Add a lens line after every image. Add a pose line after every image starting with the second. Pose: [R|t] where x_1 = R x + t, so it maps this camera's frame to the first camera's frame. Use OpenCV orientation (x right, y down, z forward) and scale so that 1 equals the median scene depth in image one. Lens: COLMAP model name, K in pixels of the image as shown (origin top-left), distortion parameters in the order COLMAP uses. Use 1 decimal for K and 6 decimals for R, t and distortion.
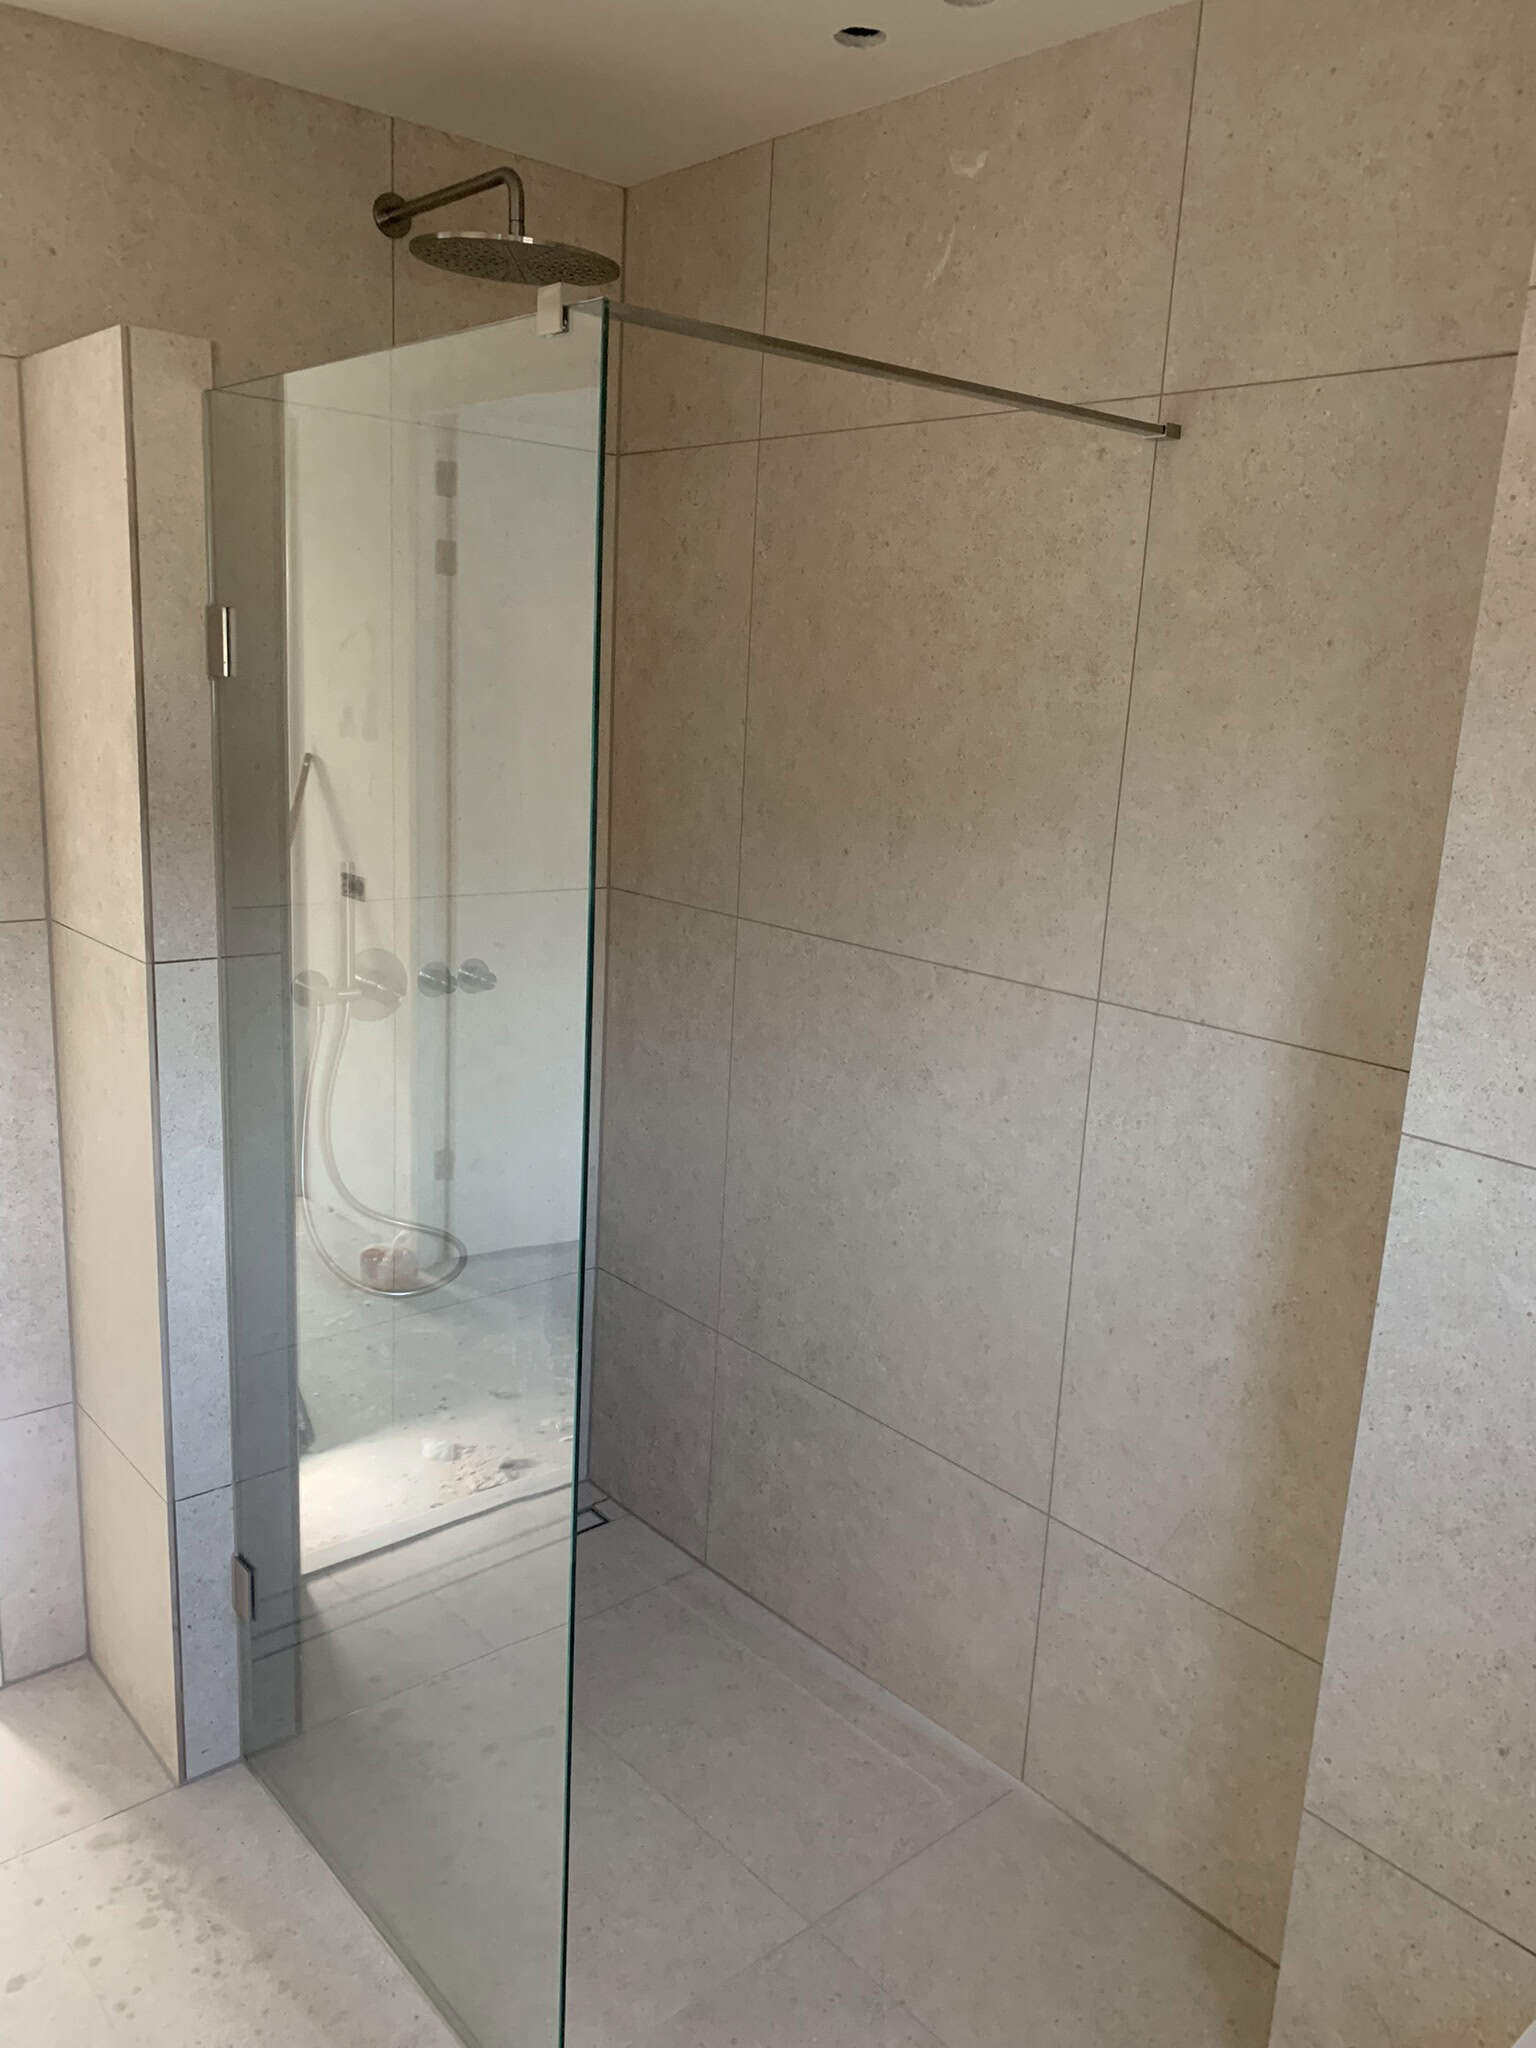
lens RADIAL K [[1542.3, 0, 758.3], [0, 1542.3, 1033.4], [0, 0, 1]] dist [0.058945, -0.132873]
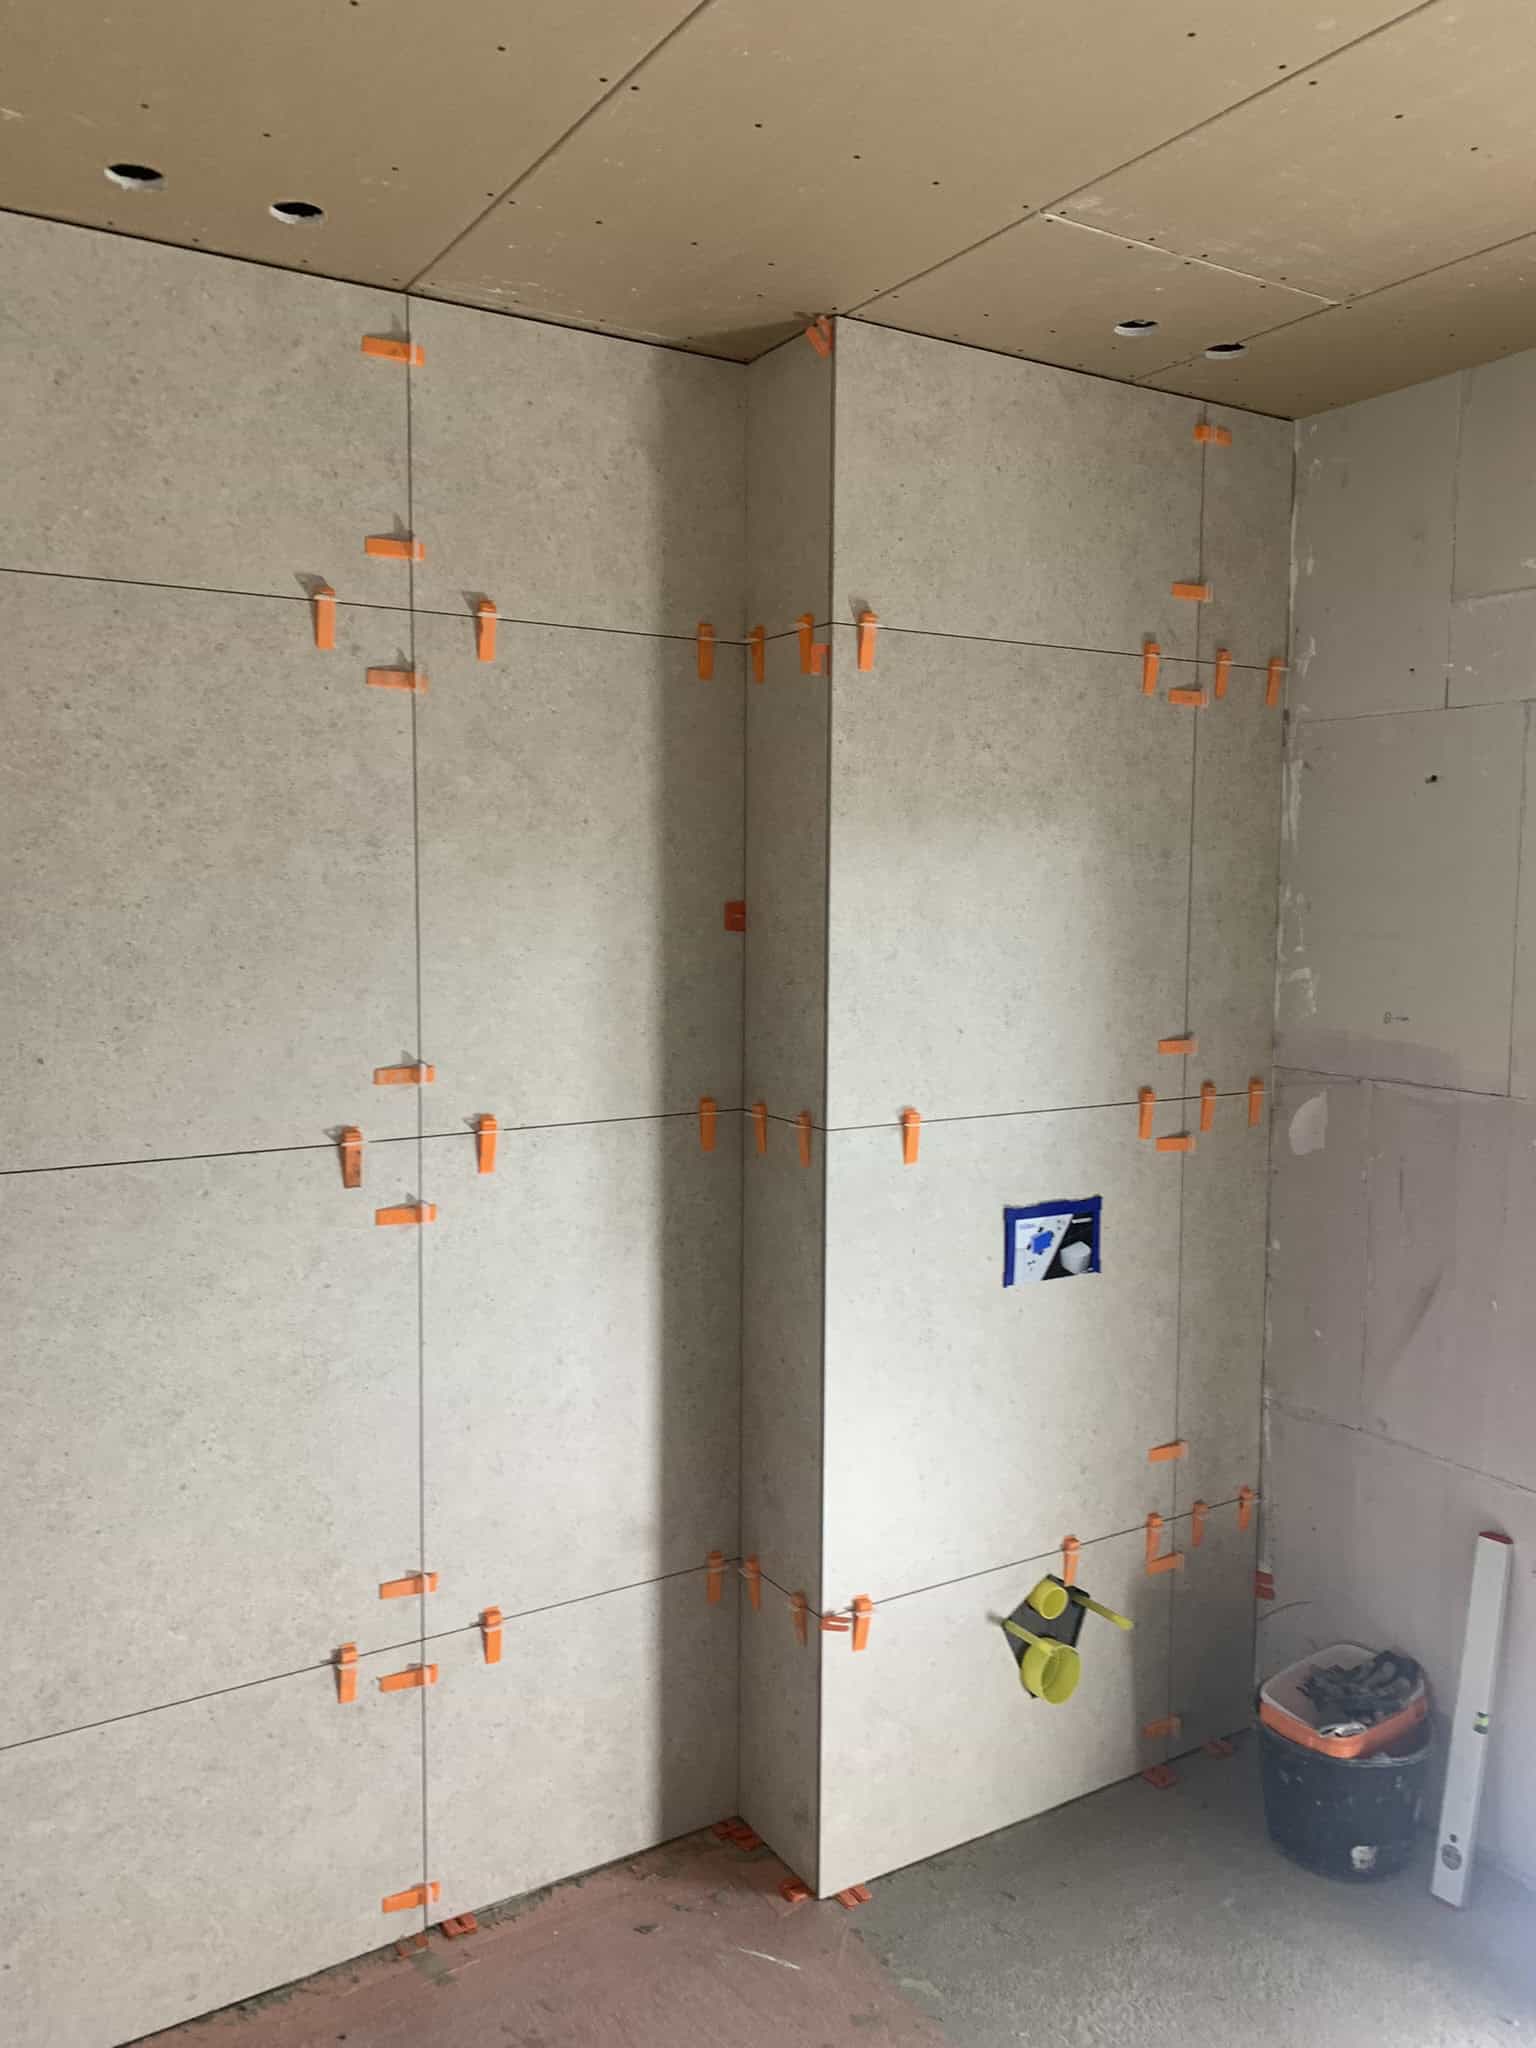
lens RADIAL K [[1569.2, 0, 779.5], [0, 1569.2, 1013.3], [0, 0, 1]] dist [0.001874, -0.008270]
pose [[0.141831, -0.126840, 0.981731, -0.811720], [0.227185, 0.969455, 0.092432, -0.149140], [-0.963468, 0.209925, 0.166314, 0.543211]]
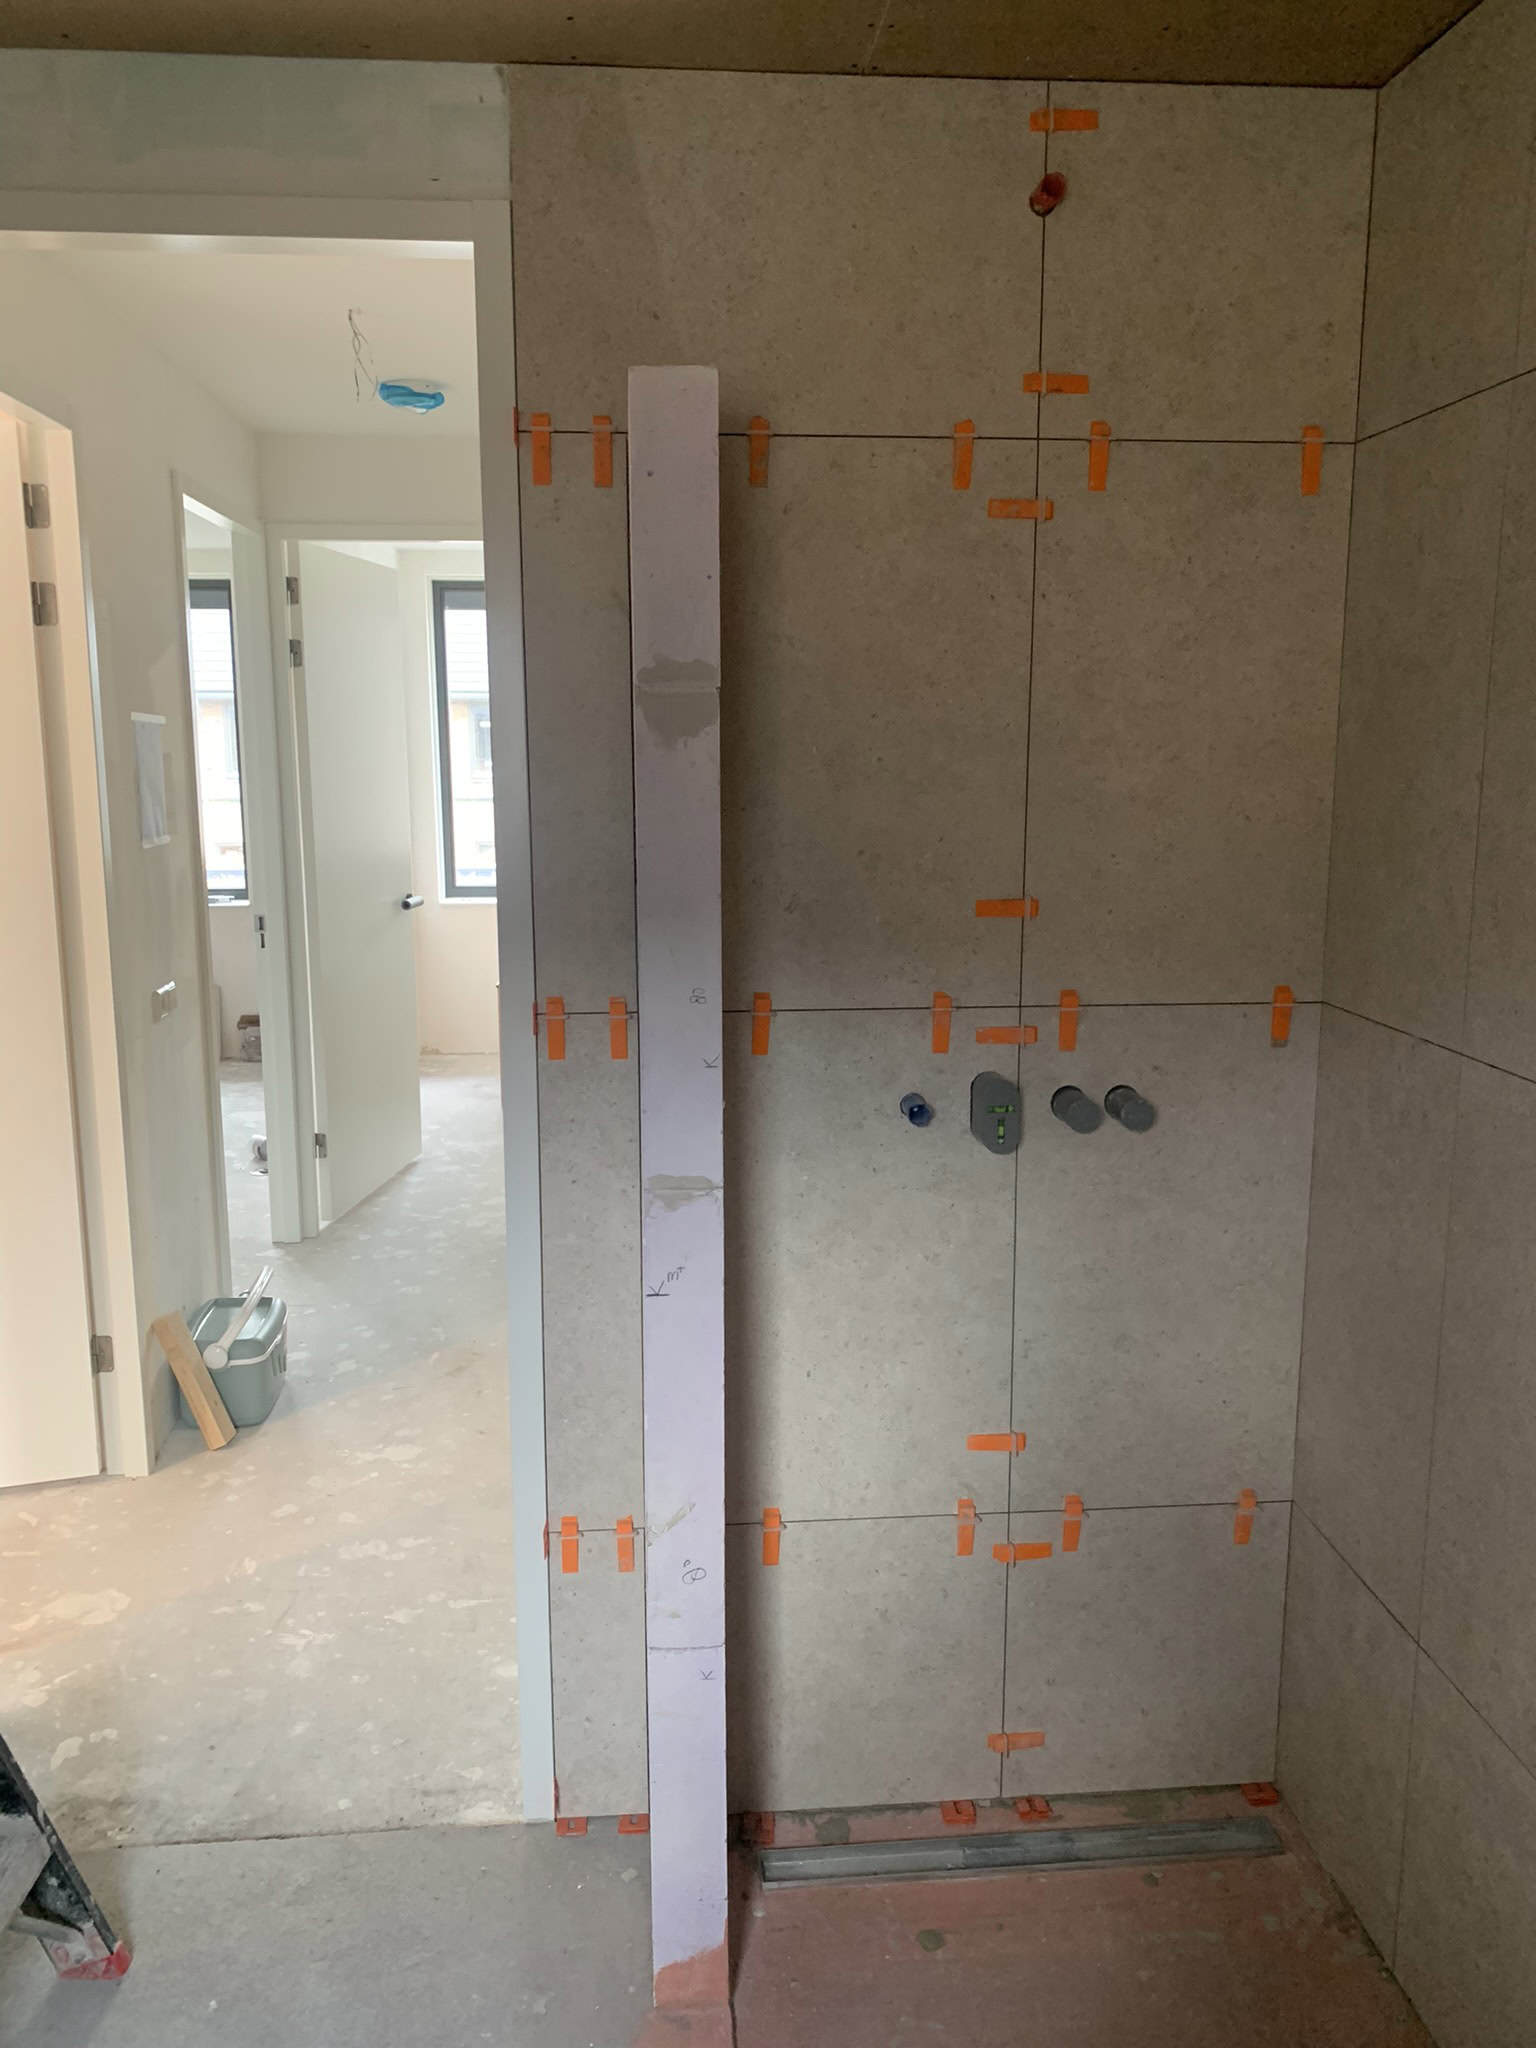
lens RADIAL K [[1569.2, 0, 779.5], [0, 1569.2, 1013.3], [0, 0, 1]] dist [0.001874, -0.008270]
pose [[0.798844, 0.044830, -0.599866, 0.214780], [-0.092138, 0.994571, -0.048374, -0.038832], [0.594440, 0.093914, 0.798637, 0.320269]]
